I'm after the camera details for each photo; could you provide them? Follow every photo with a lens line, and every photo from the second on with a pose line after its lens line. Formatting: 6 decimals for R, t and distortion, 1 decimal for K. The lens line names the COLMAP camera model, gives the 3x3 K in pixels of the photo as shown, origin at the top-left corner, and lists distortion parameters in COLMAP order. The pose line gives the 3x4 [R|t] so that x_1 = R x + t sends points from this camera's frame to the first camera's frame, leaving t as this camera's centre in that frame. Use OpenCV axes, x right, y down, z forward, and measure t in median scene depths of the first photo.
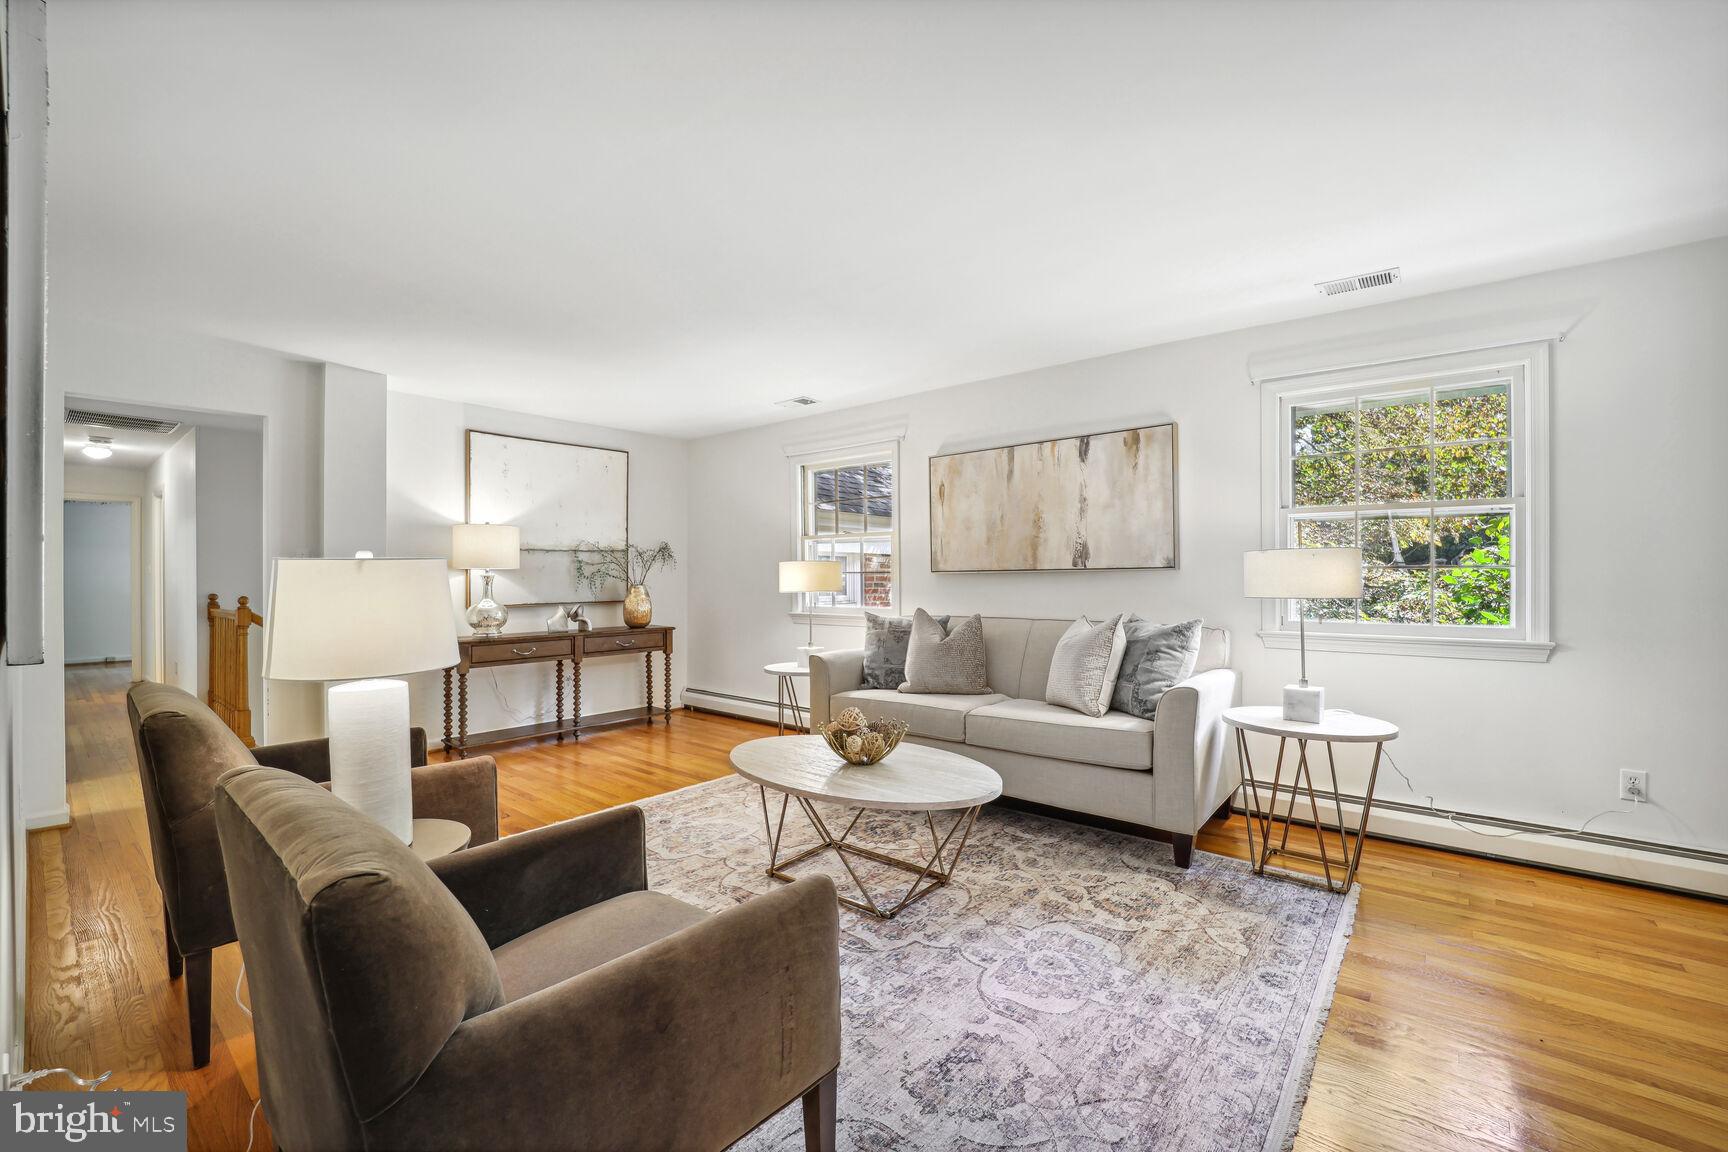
lens RADIAL K [[703.4, 0, 846.8], [0, 703.4, 582.1], [0, 0, 1]] dist [-0.016786, -0.001030]
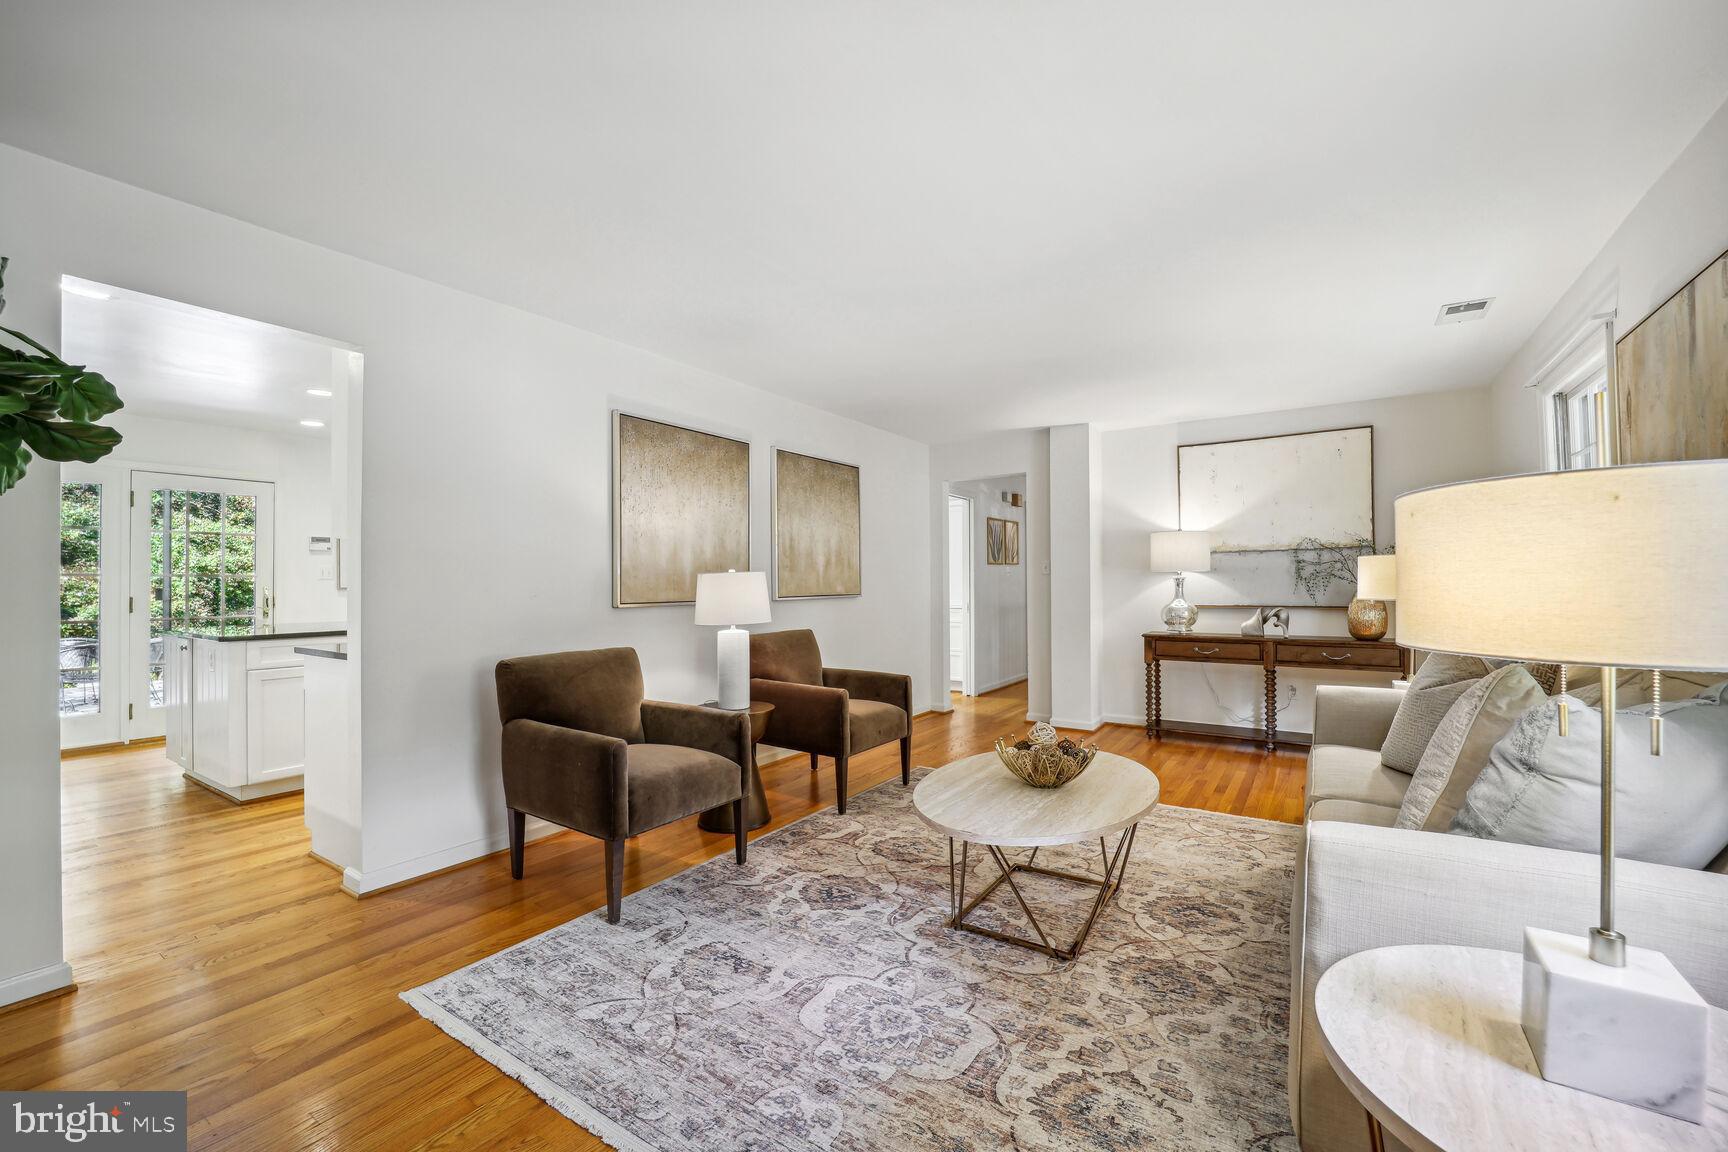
lens RADIAL K [[703.4, 0, 867.4], [0, 703.4, 579.4], [0, 0, 1]] dist [-0.016786, -0.001030]
pose [[0.133178, -0.000334, -0.991092, 0.774863], [-0.002044, 0.999998, -0.000612, -0.007121], [0.991090, 0.002107, 0.133177, 0.566722]]
